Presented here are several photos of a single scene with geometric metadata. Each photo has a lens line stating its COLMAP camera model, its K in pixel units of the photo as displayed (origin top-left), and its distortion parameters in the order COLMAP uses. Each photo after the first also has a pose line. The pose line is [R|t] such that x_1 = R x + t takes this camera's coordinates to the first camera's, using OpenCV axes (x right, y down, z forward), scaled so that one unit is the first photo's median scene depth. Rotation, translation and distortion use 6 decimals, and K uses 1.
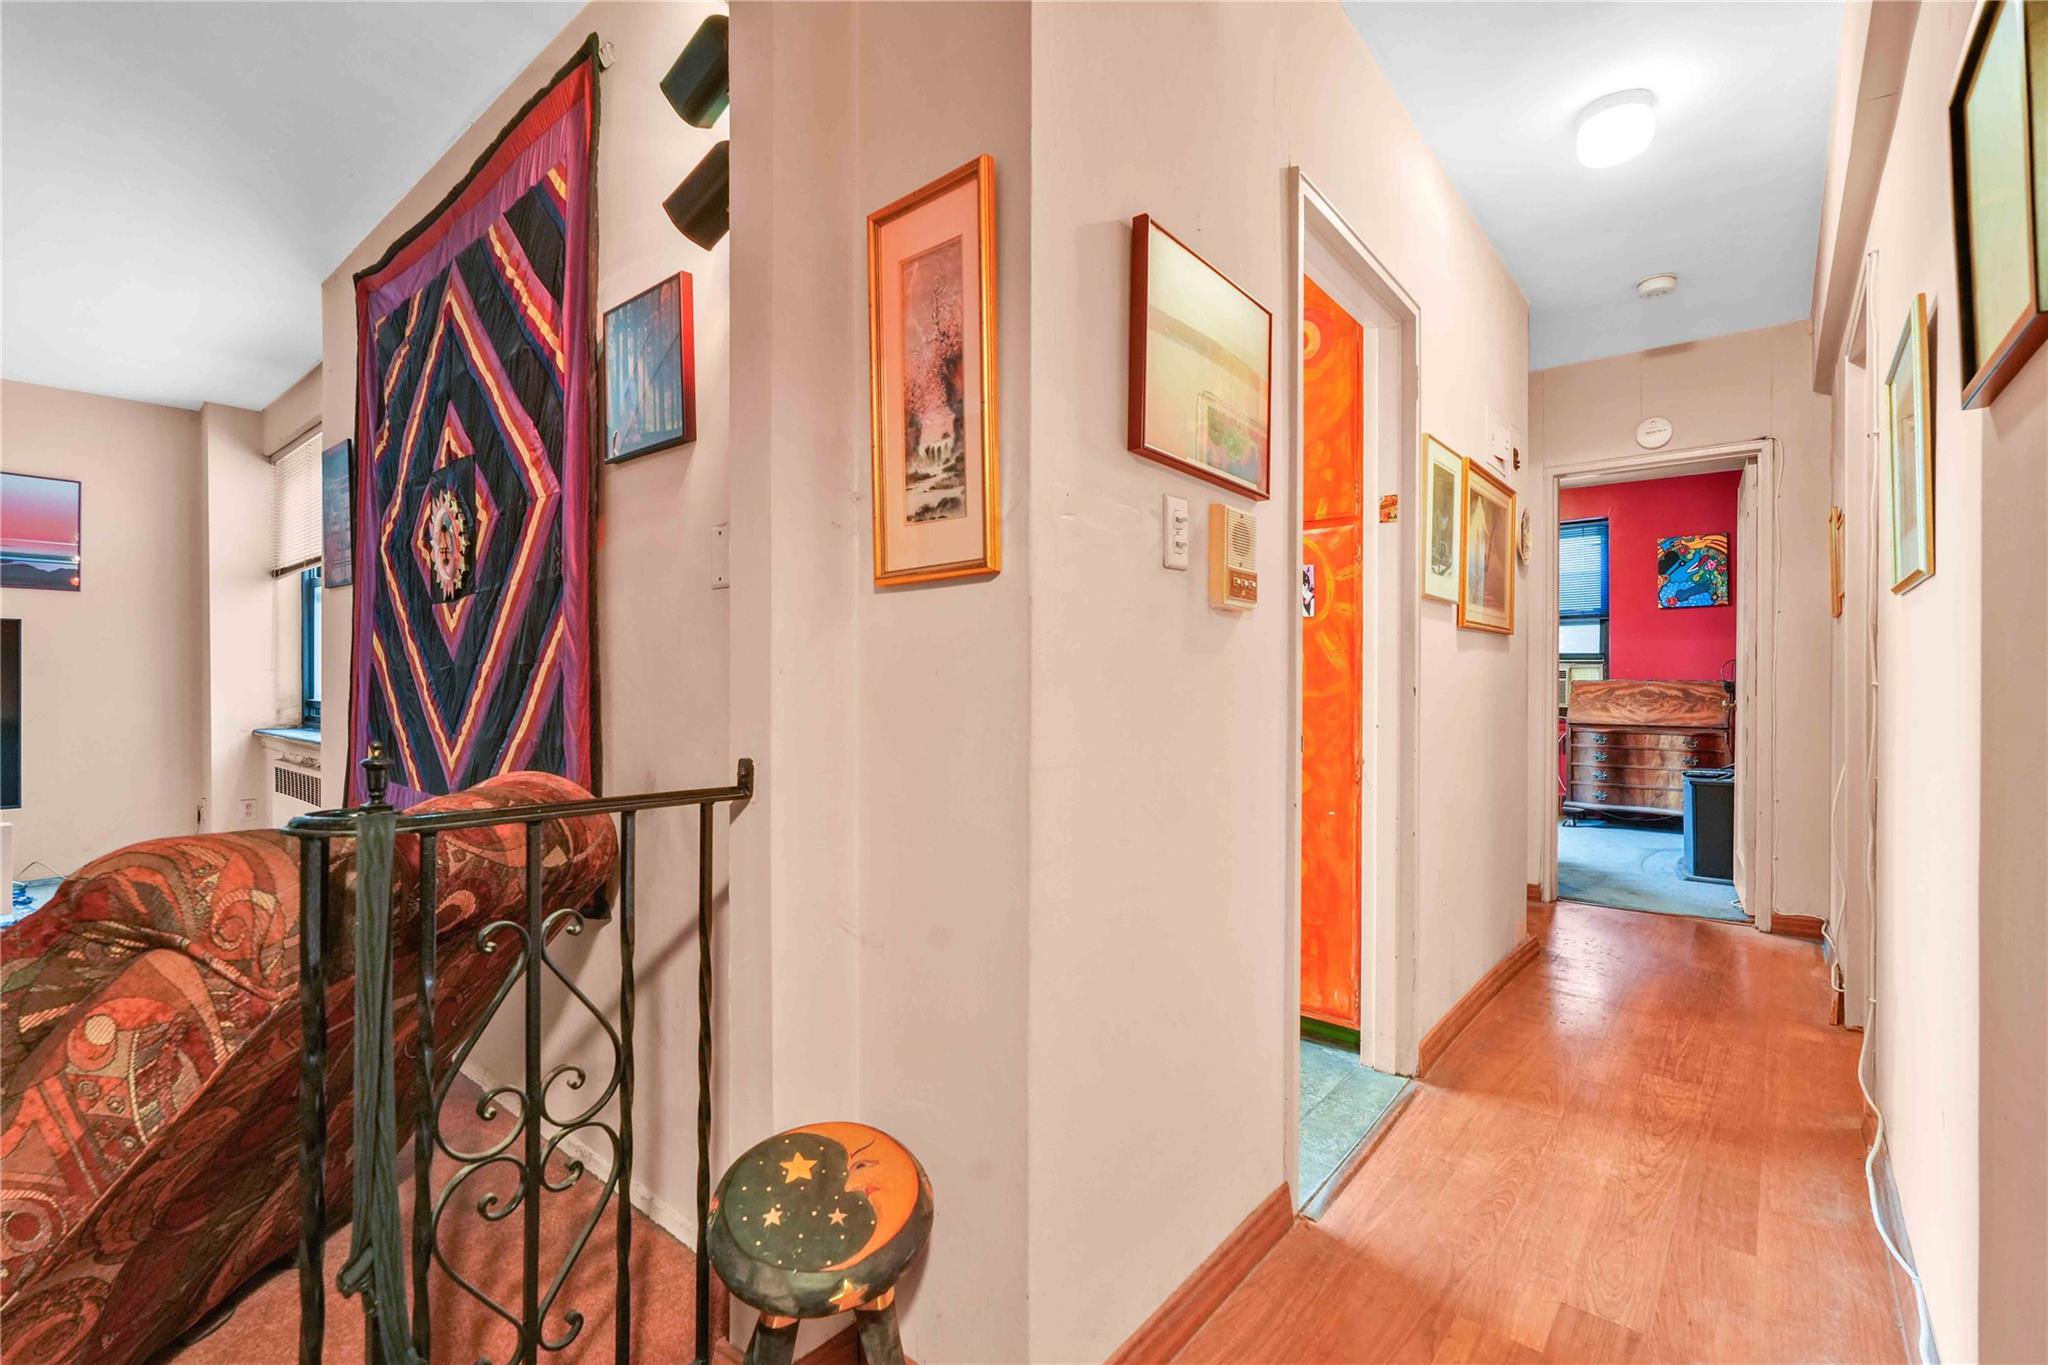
lens RADIAL K [[904.3, 0, 1027.3], [0, 904.3, 674.5], [0, 0, 1]] dist [-0.015246, 0.008021]
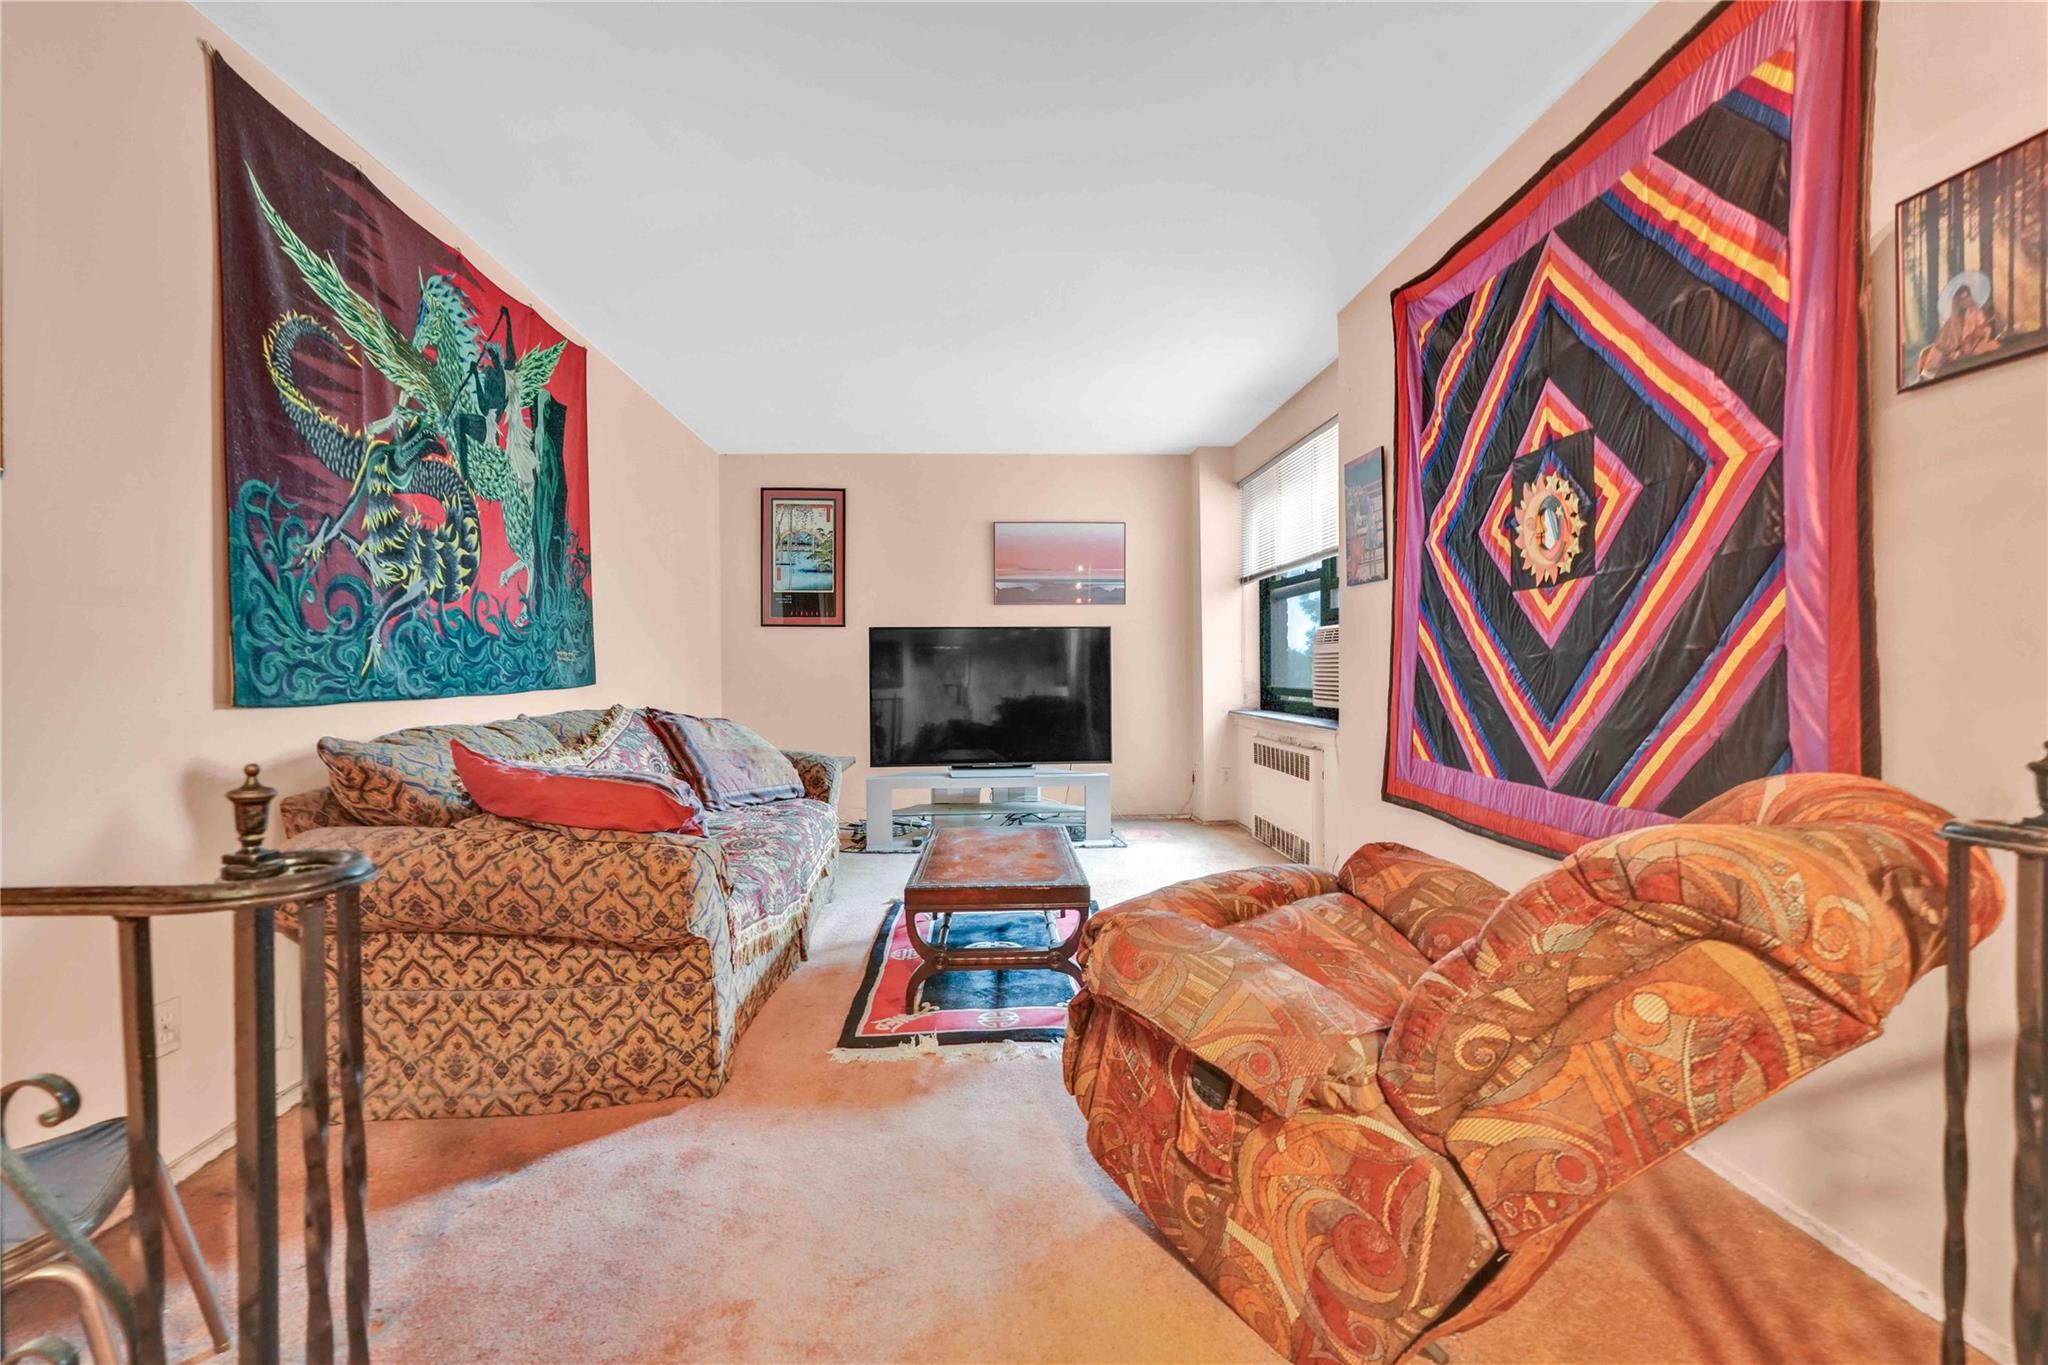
lens RADIAL K [[915.4, 0, 1027.8], [0, 915.4, 683.5], [0, 0, 1]] dist [-0.016646, 0.008150]
pose [[0.688505, 0.006954, -0.725198, -0.356723], [0.008634, 0.999805, 0.017785, 0.001193], [0.725180, -0.018506, 0.688311, -0.100279]]
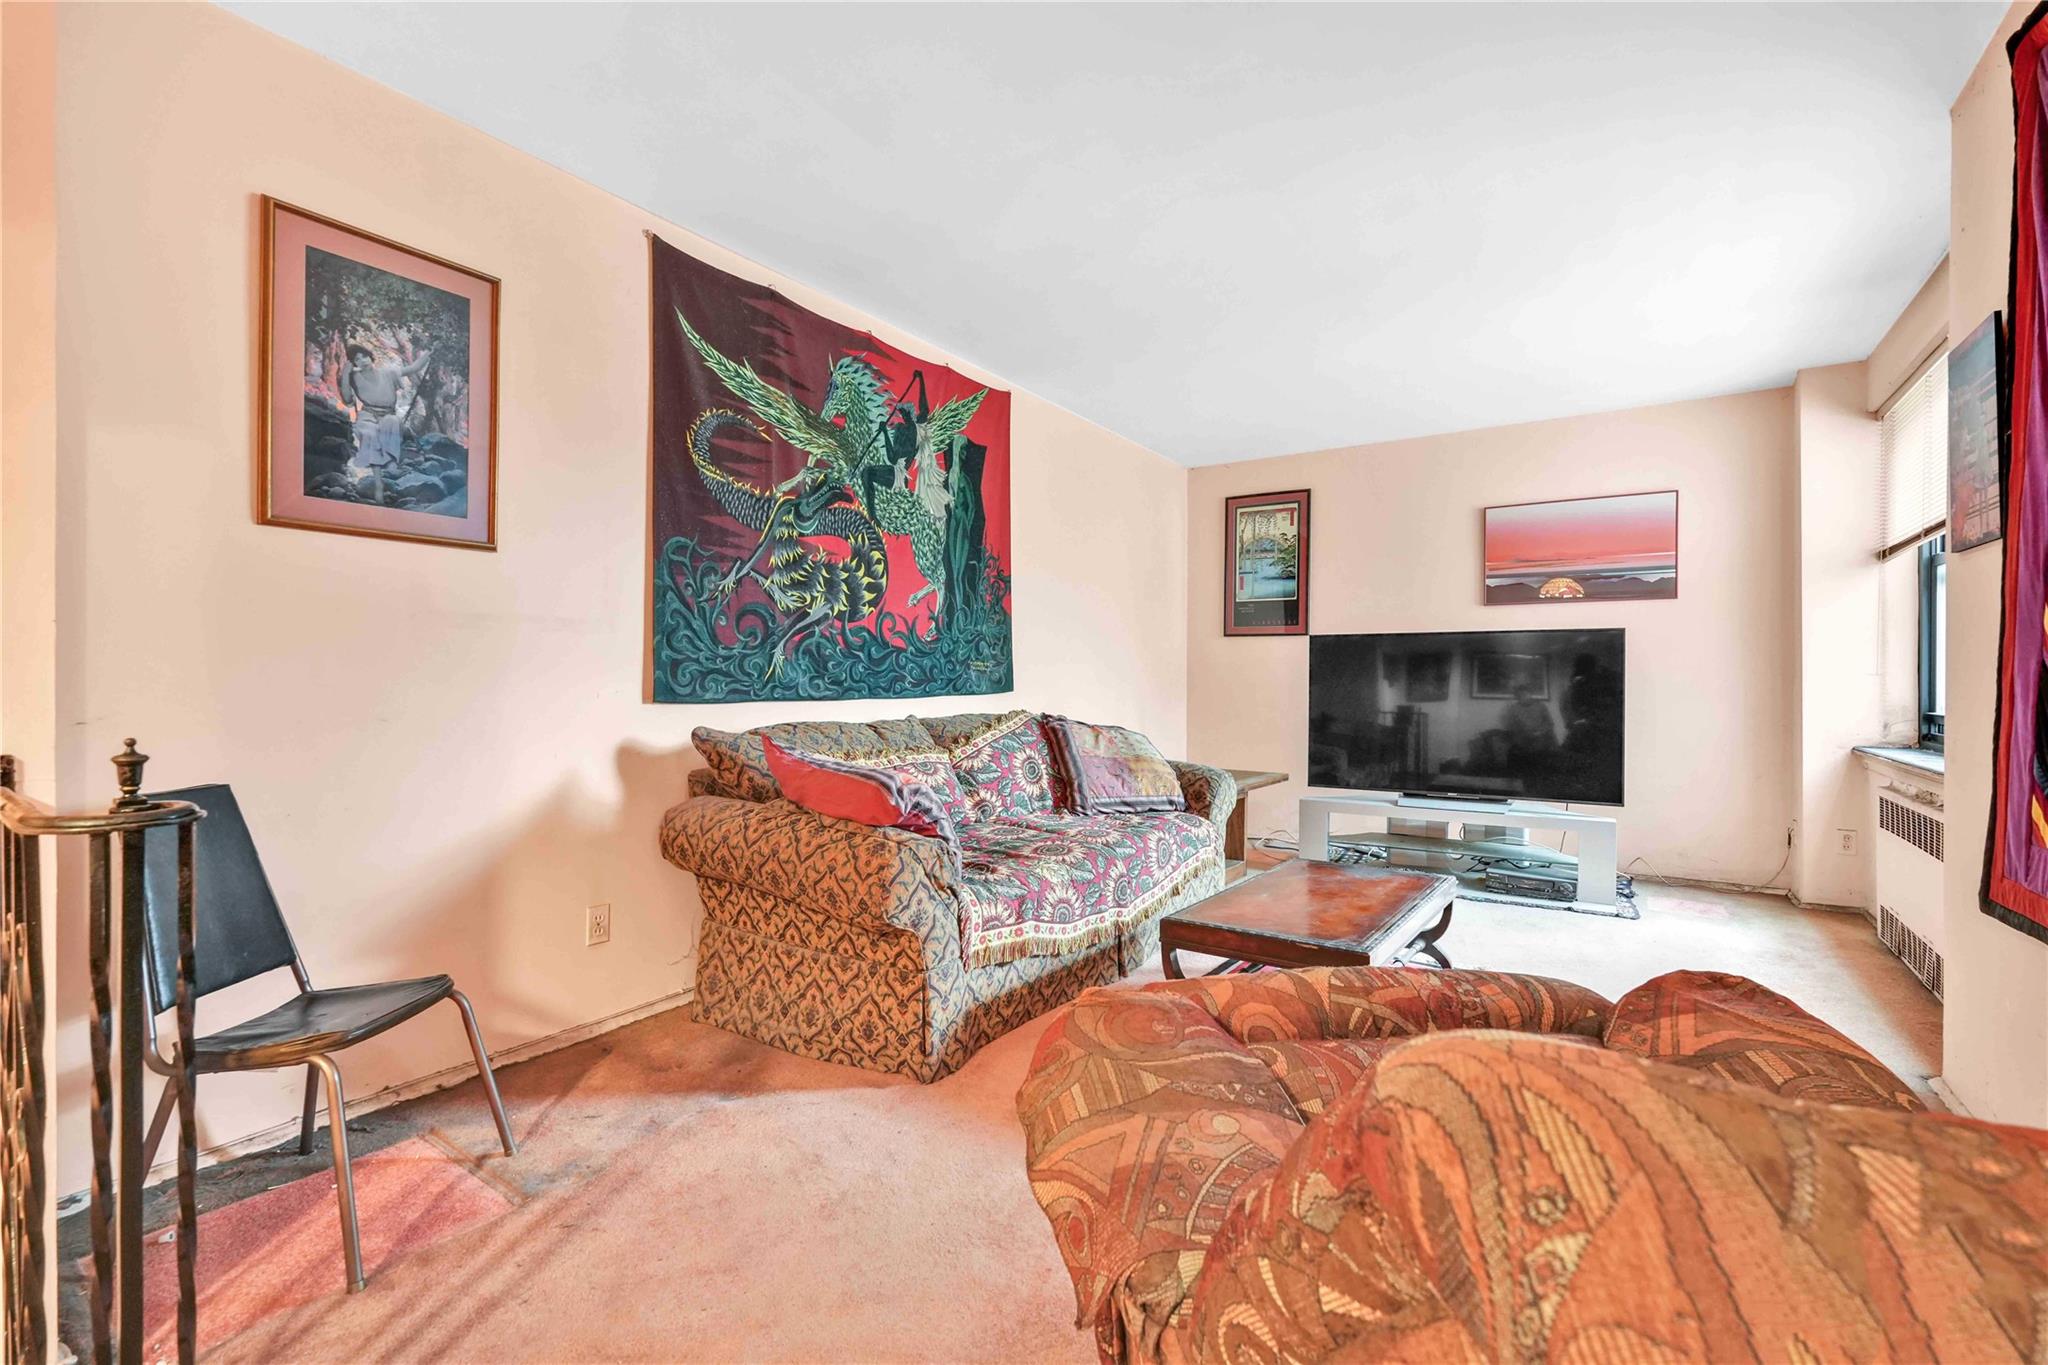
lens RADIAL K [[904.3, 0, 1018.3], [0, 904.3, 682.7], [0, 0, 1]] dist [-0.015246, 0.008021]
pose [[0.100825, 0.003760, -0.994897, -0.265925], [-0.001777, 0.999992, 0.003599, 0.001586], [0.994903, 0.001405, 0.100831, 0.344932]]
